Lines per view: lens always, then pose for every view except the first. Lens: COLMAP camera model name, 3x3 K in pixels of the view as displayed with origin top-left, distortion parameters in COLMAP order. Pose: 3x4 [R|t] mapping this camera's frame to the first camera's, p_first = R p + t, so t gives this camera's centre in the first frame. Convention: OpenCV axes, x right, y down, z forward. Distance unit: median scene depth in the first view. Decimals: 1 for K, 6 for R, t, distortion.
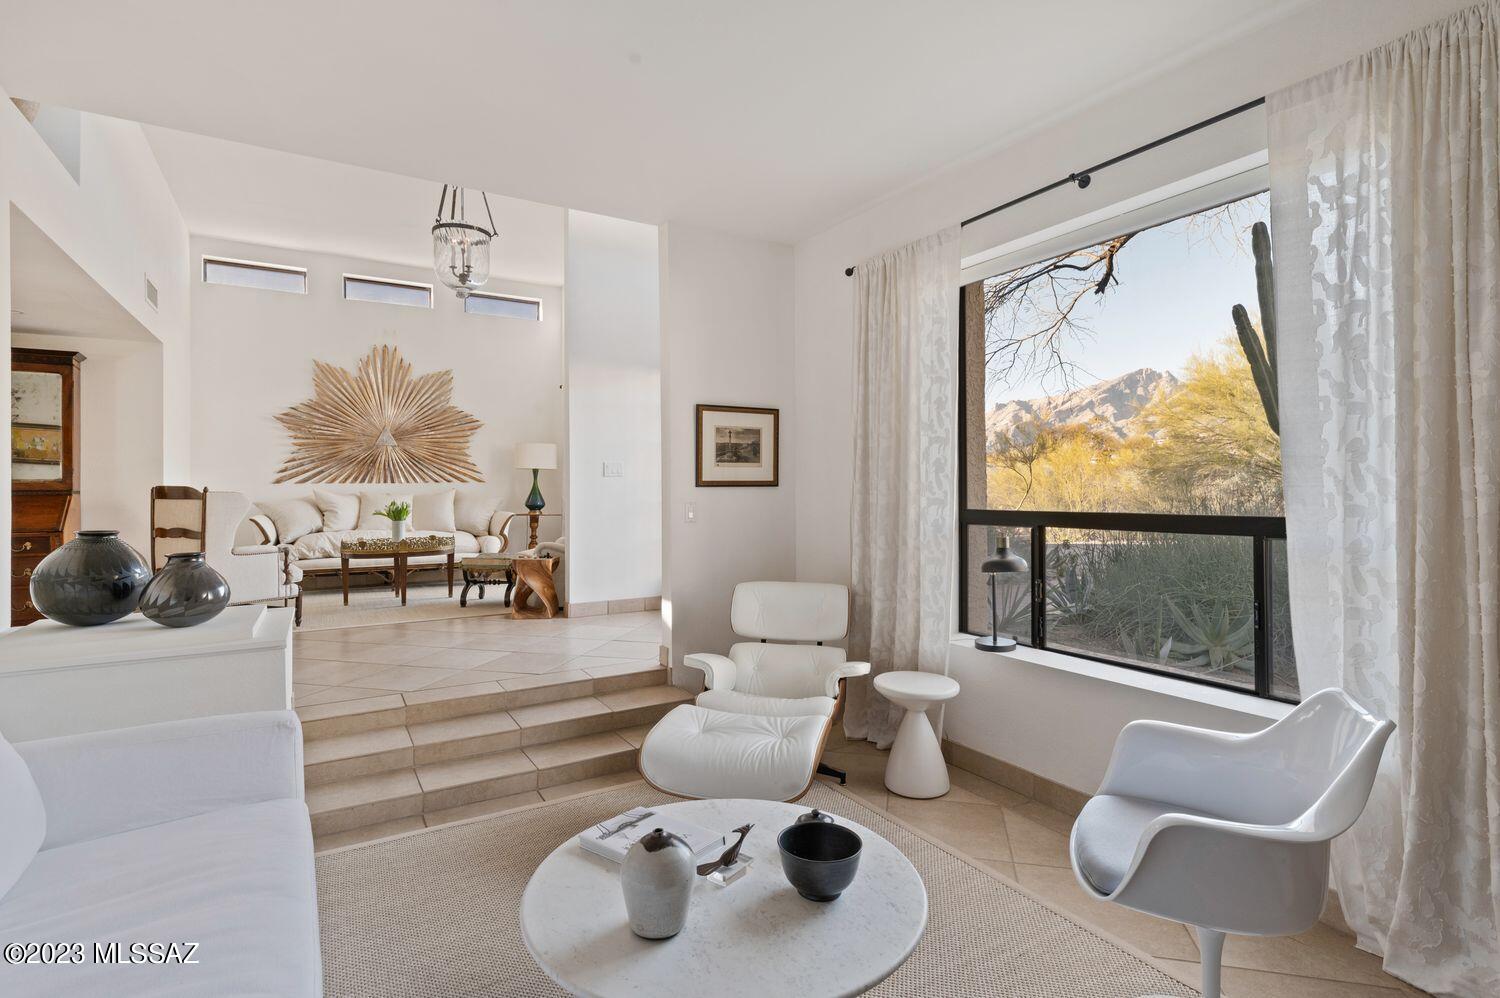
lens RADIAL K [[727.9, 0, 750.5], [0, 727.9, 493.4], [0, 0, 1]] dist [0.001248, 0.000725]
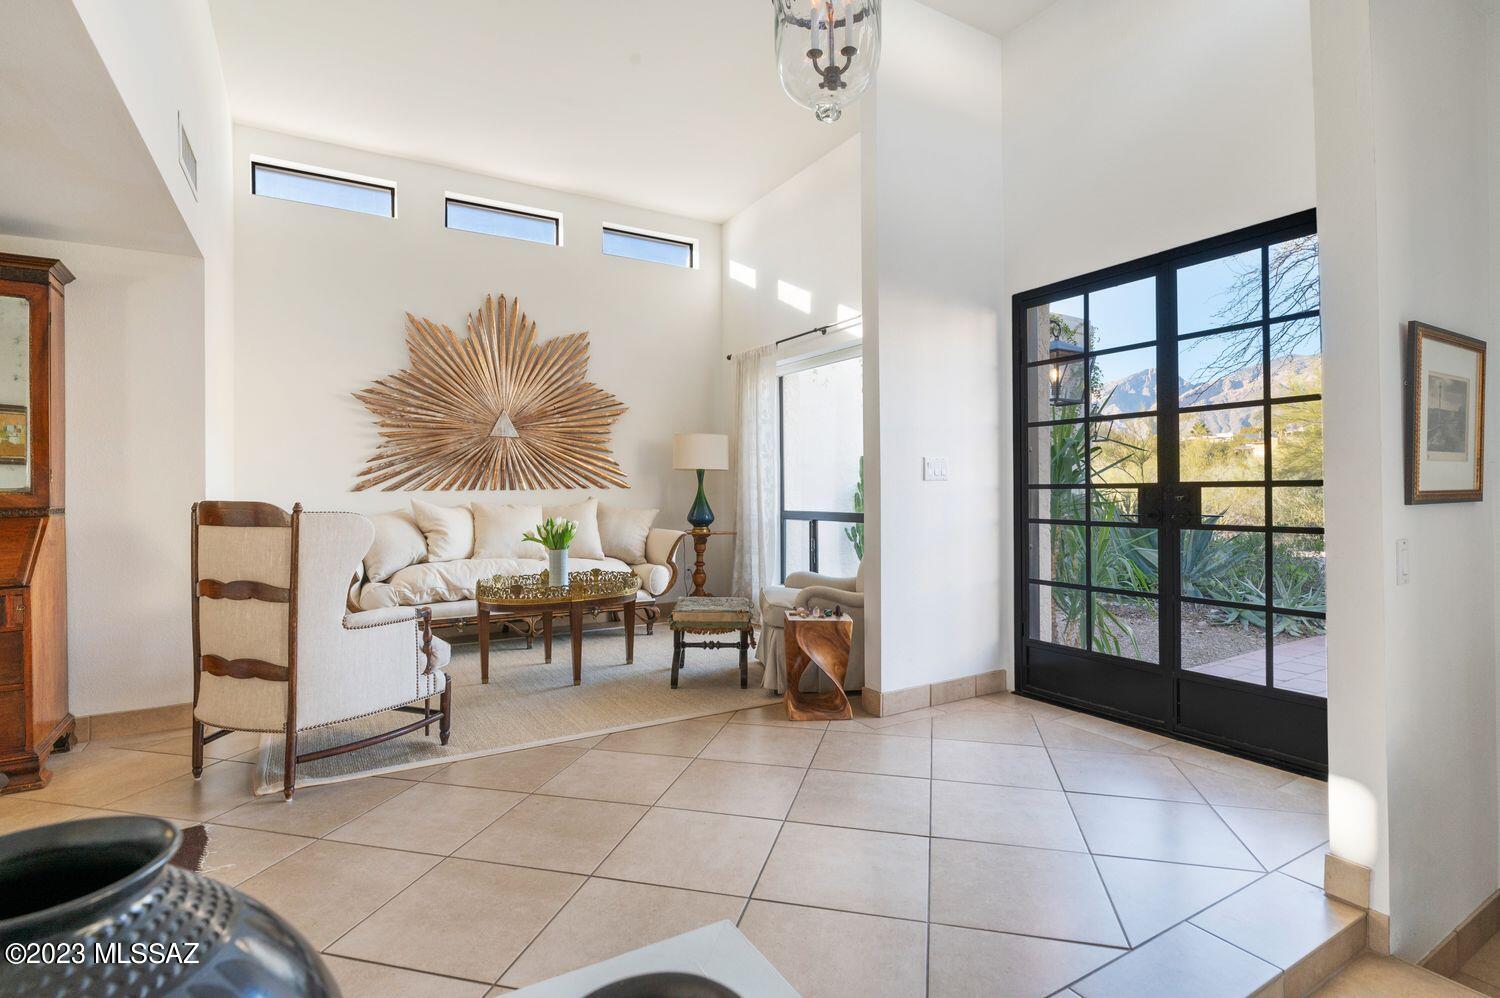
lens RADIAL K [[727.9, 0, 750.7], [0, 727.9, 496.1], [0, 0, 1]] dist [0.001248, 0.000725]
pose [[0.999989, -0.002600, -0.003869, -0.274785], [0.002605, 0.999996, 0.001256, -0.009083], [0.003866, -0.001266, 0.999992, 0.312198]]
